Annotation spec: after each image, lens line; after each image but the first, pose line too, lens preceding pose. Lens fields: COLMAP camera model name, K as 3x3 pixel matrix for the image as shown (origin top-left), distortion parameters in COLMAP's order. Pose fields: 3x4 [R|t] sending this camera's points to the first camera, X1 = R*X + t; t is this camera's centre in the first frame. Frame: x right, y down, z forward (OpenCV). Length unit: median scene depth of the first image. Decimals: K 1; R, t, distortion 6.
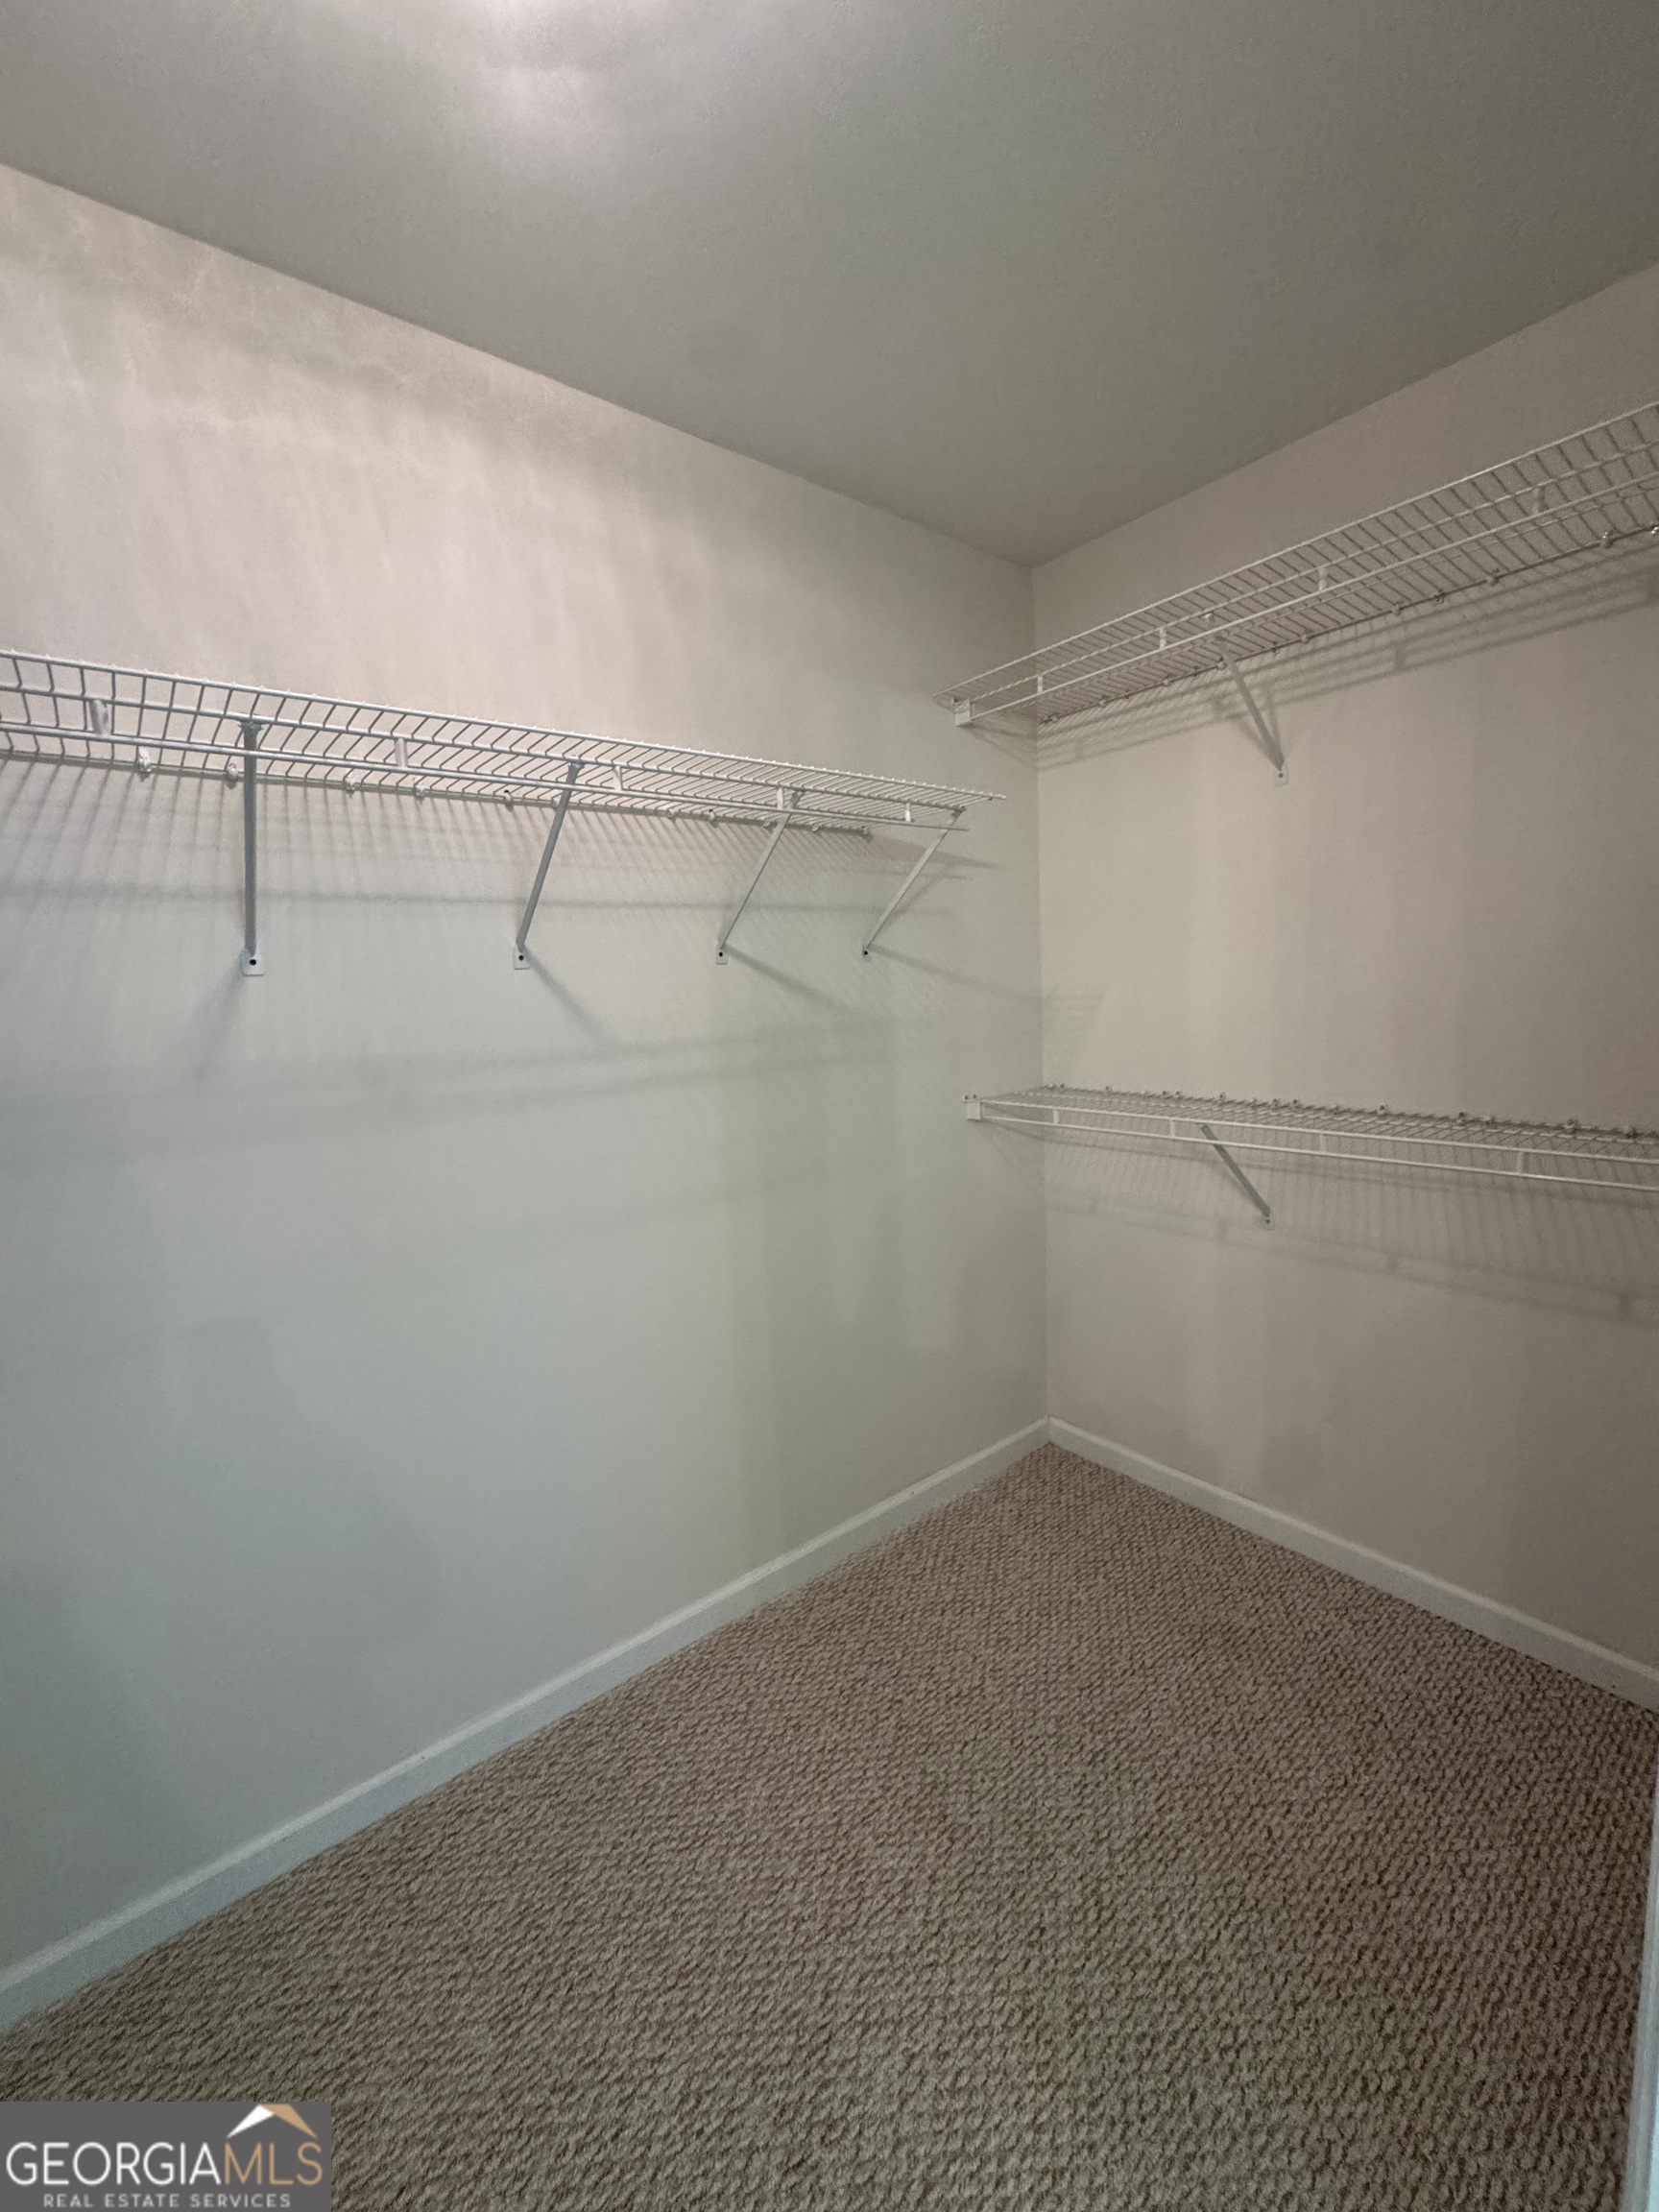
lens RADIAL K [[882.8, 0, 829.5], [0, 882.8, 1106.0], [0, 0, 1]] dist [-0.001801, 0.000282]
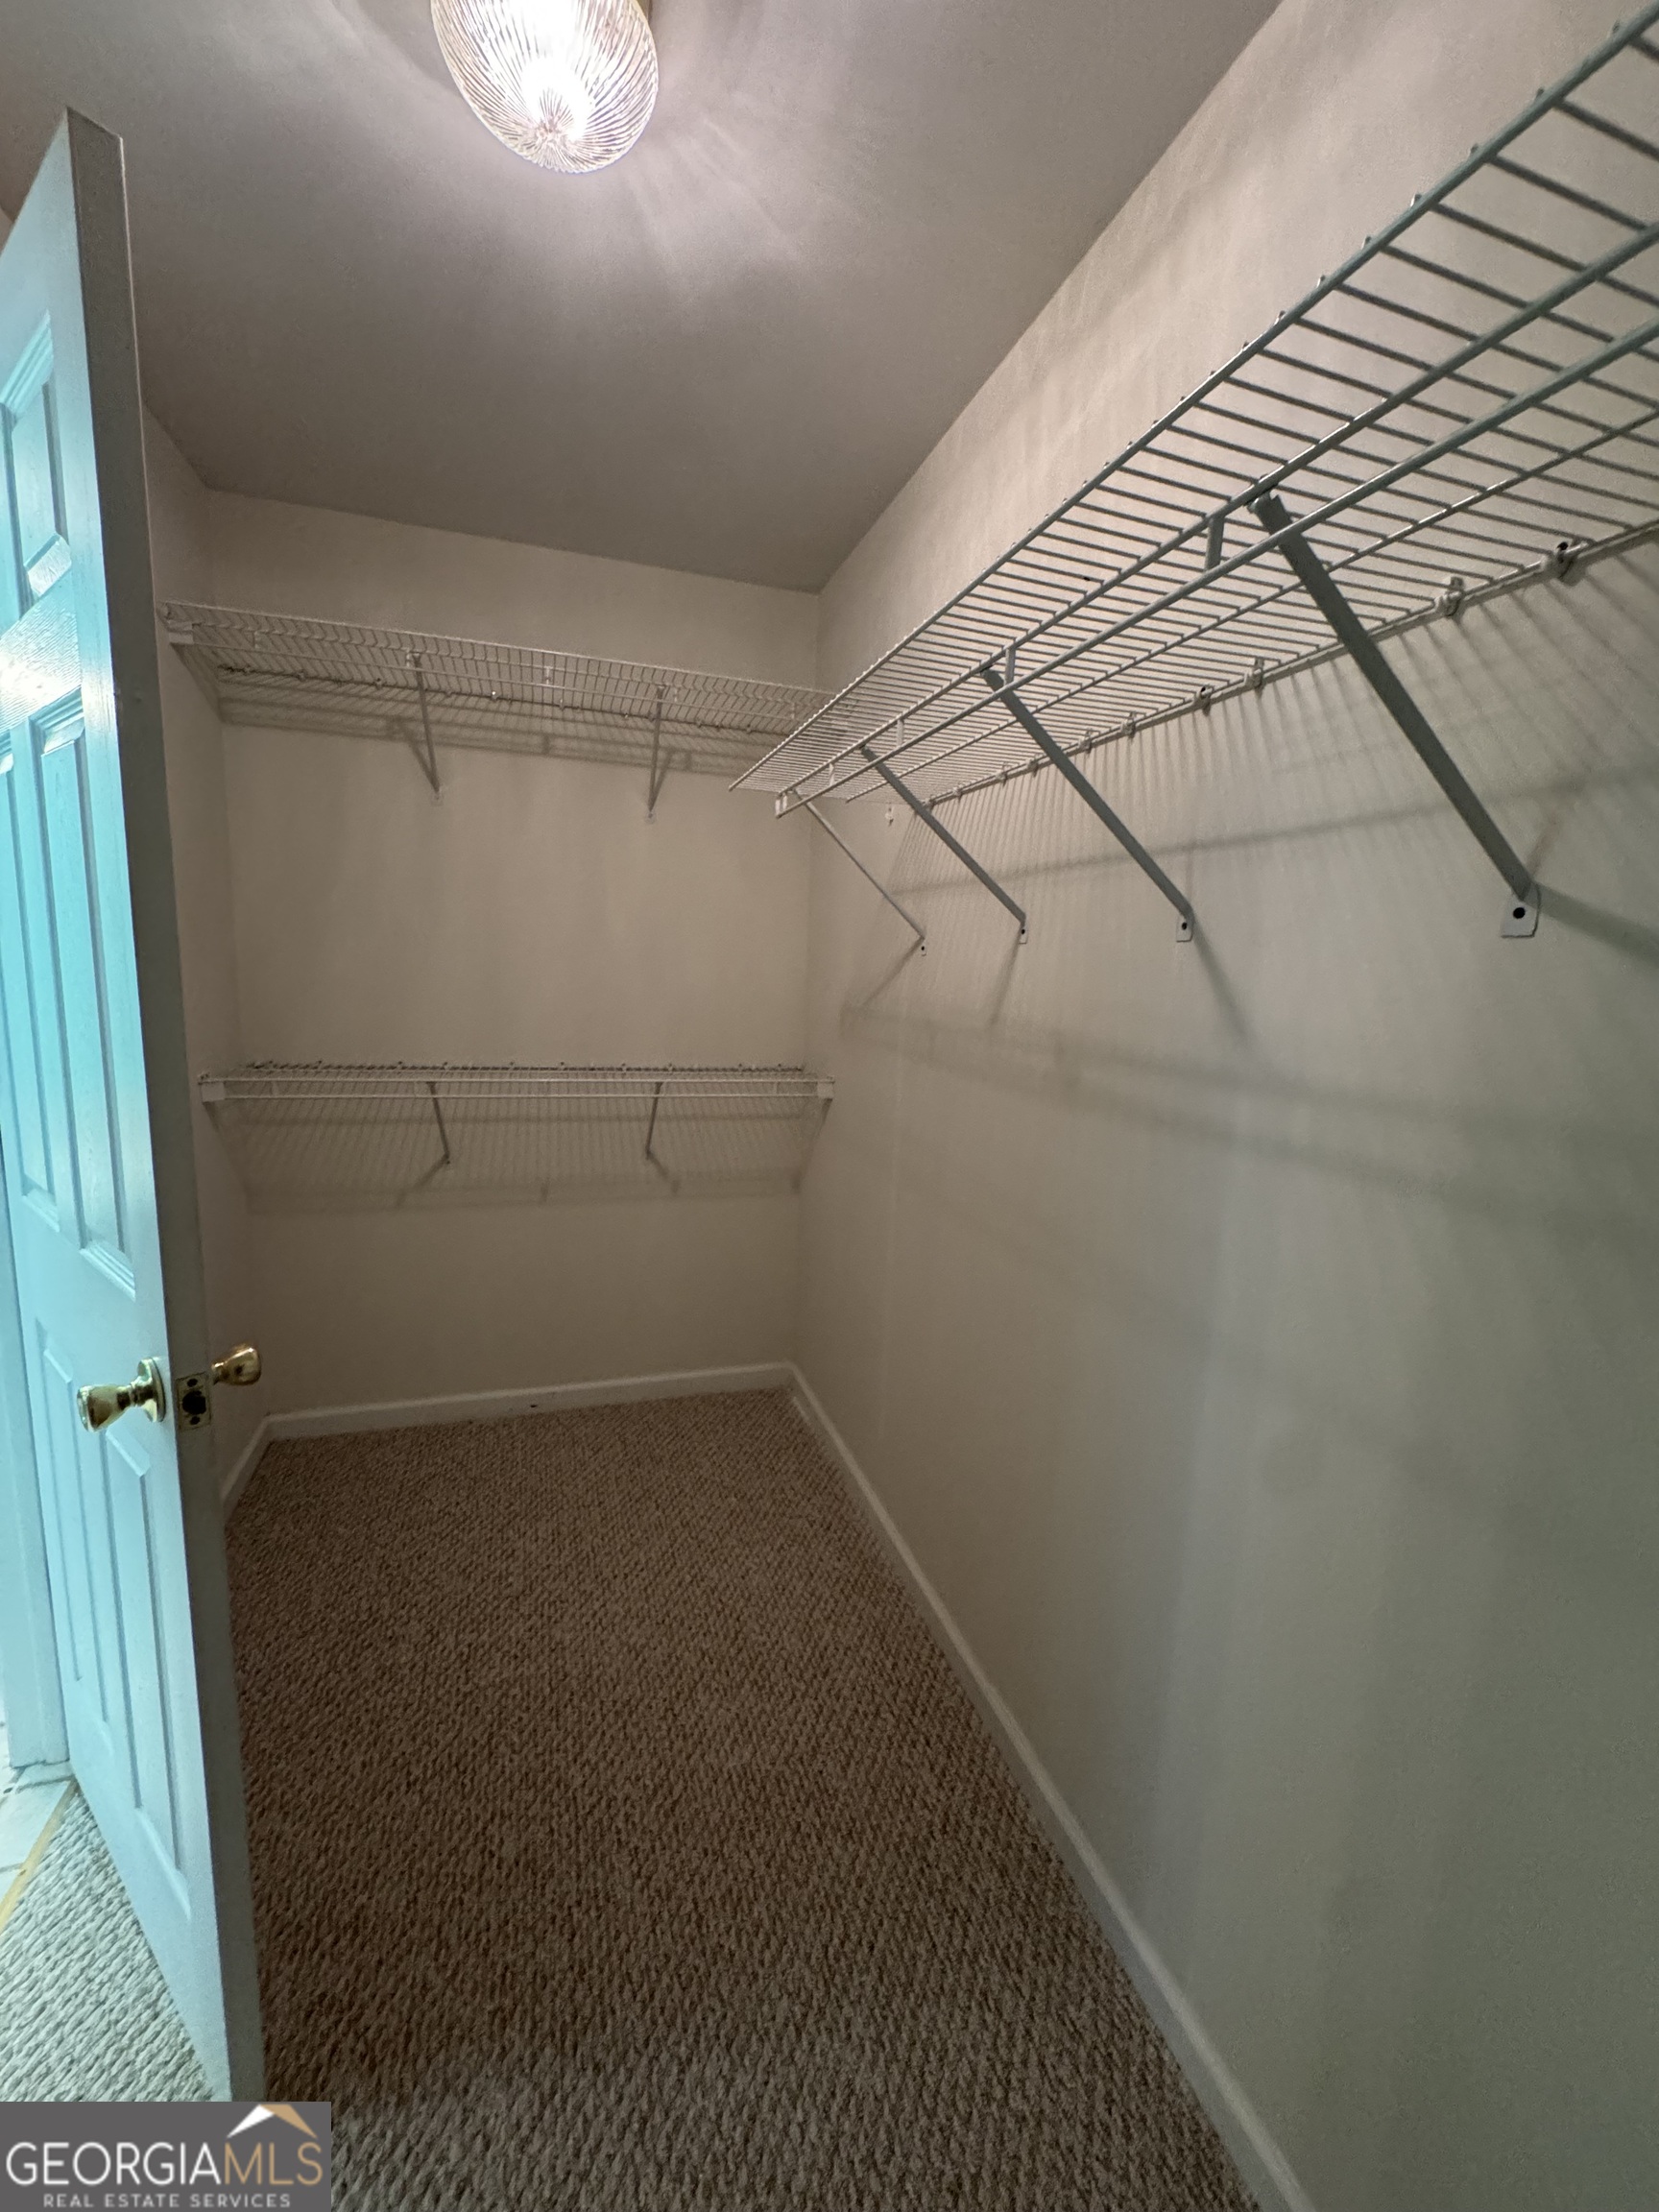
lens RADIAL K [[882.8, 0, 829.5], [0, 882.8, 1106.0], [0, 0, 1]] dist [-0.001801, 0.000282]
pose [[-0.352927, 0.185054, -0.917168, 0.416591], [-0.145602, 0.957442, 0.249207, -0.156642], [0.924252, 0.221494, -0.310963, 0.942698]]
